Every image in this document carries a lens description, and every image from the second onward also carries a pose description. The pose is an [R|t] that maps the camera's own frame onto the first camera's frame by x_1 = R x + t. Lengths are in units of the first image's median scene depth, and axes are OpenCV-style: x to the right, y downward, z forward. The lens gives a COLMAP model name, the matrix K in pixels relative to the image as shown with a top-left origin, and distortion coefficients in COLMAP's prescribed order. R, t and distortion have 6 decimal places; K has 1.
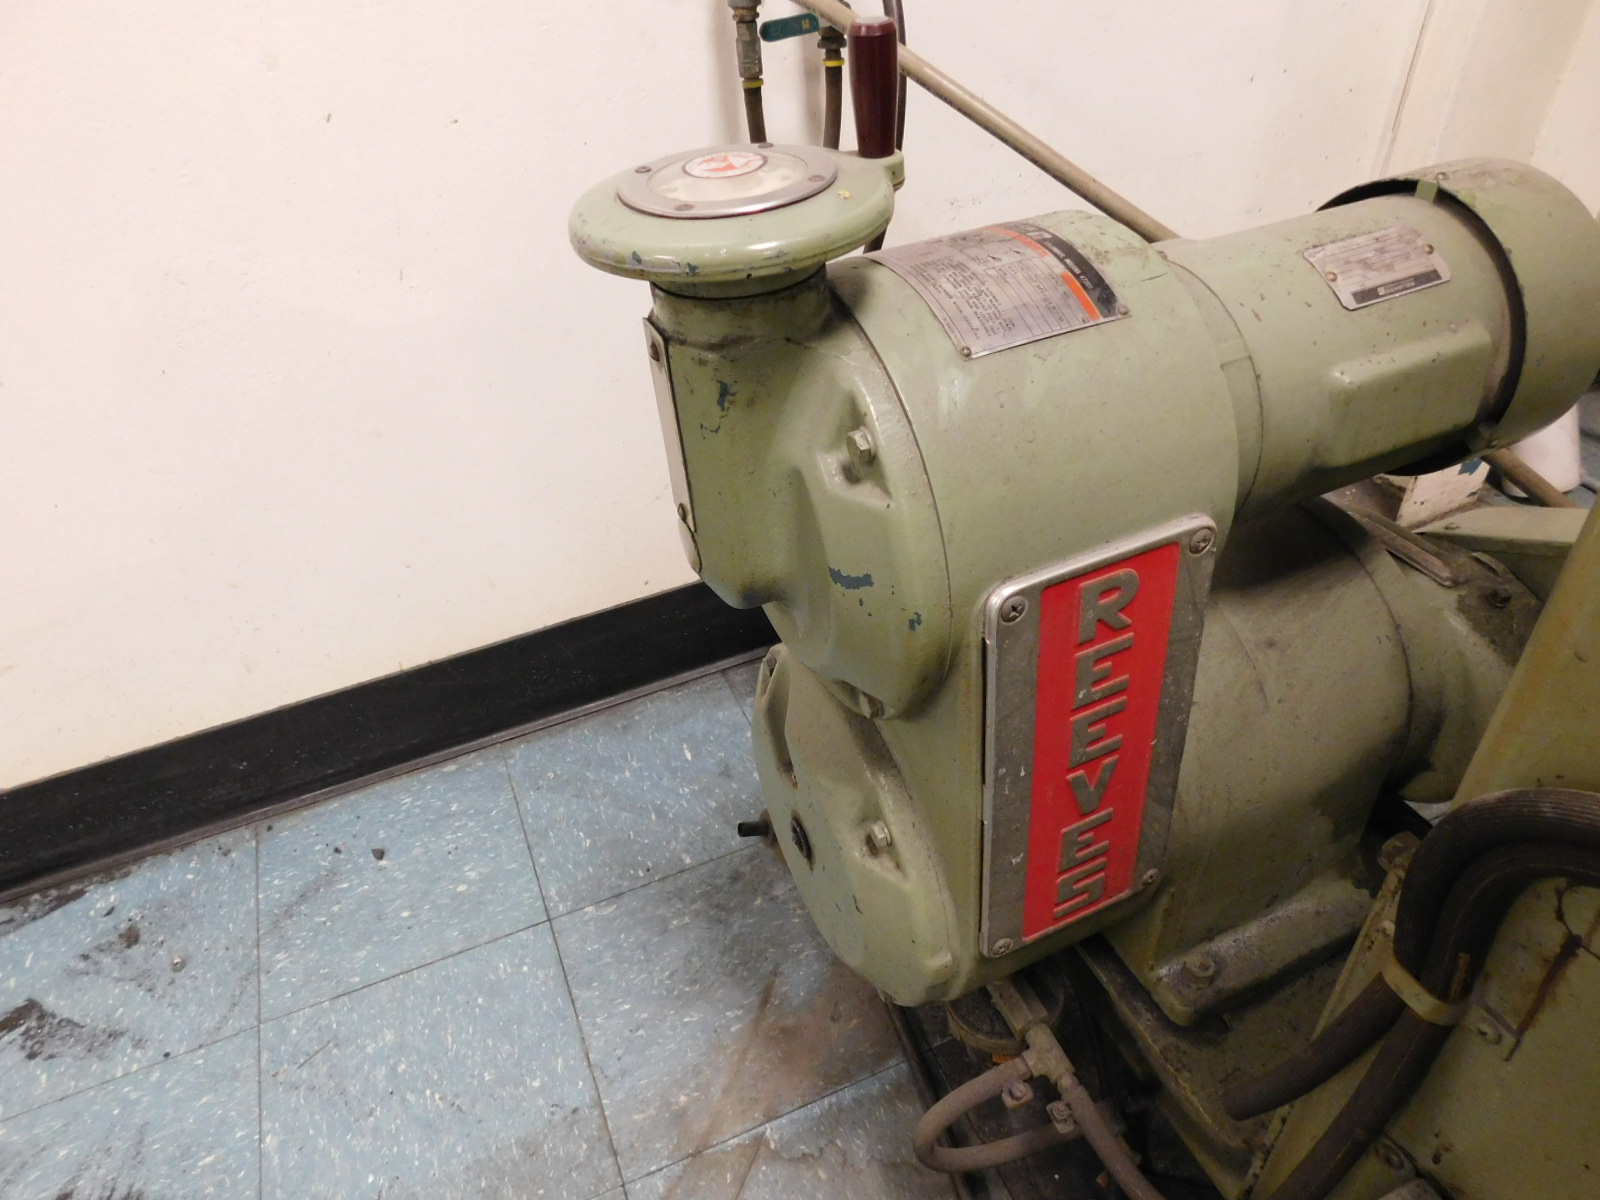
lens RADIAL K [[1043.9, 0, 799.8], [0, 1043.9, 601.4], [0, 0, 1]] dist [-0.031631, 0.000683]
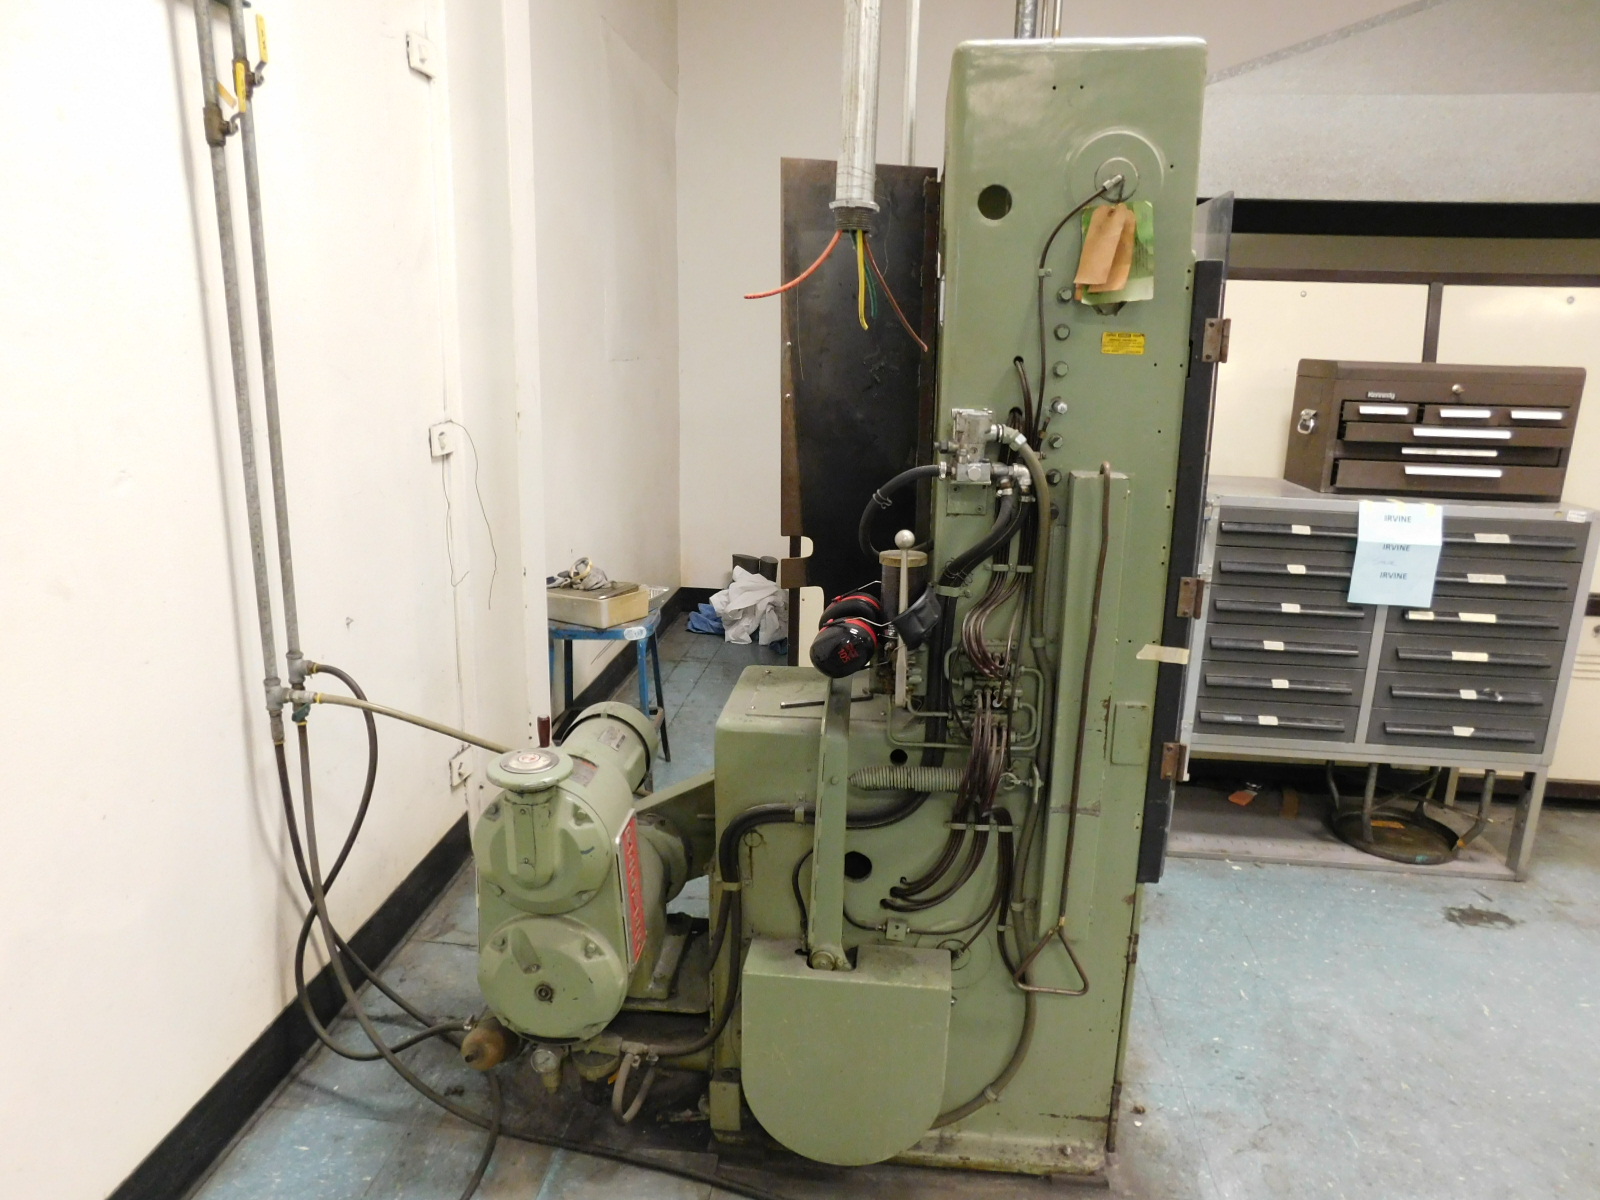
lens RADIAL K [[1043.9, 0, 799.6], [0, 1043.9, 596.1], [0, 0, 1]] dist [-0.031631, 0.000683]
pose [[0.492581, -0.143310, 0.858386, -1.838092], [0.501167, 0.853088, -0.145168, 0.085395], [-0.711474, 0.501701, 0.492037, -1.262076]]
